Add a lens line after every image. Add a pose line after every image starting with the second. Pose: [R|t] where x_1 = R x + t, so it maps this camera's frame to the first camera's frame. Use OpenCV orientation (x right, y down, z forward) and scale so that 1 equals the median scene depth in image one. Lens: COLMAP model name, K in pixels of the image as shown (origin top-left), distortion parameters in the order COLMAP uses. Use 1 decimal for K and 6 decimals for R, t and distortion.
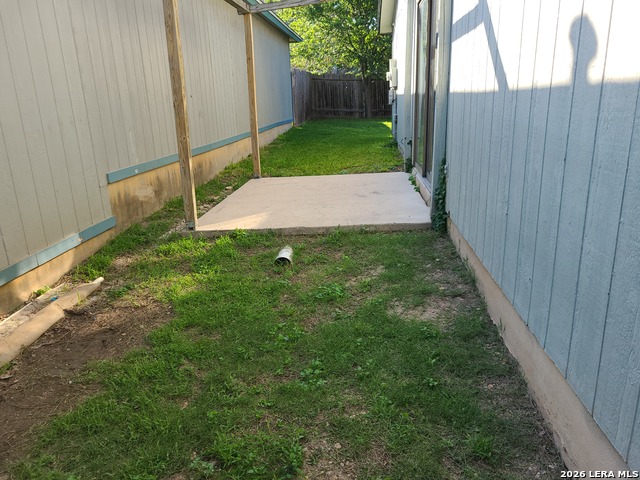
lens RADIAL K [[485.7, 0, 321.7], [0, 485.7, 239.8], [0, 0, 1]] dist [0.039626, -0.033490]
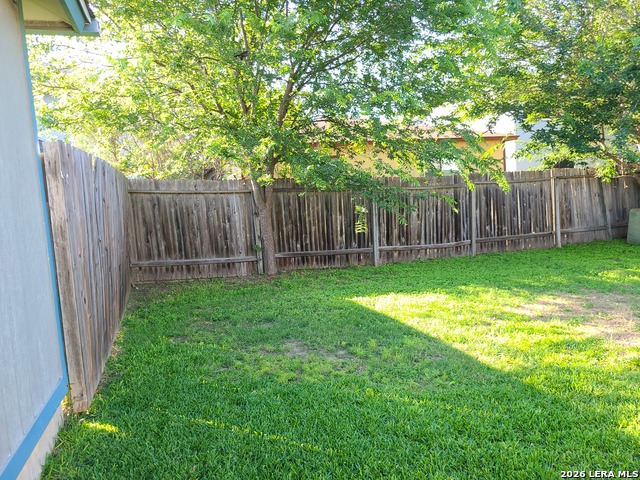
lens RADIAL K [[485.7, 0, 320.0], [0, 485.7, 239.6], [0, 0, 1]] dist [0.039626, -0.033490]
pose [[0.925434, -0.066114, 0.373096, -0.024236], [0.146839, 0.970292, -0.192282, -0.188987], [-0.349300, 0.232729, 0.907649, 0.580925]]
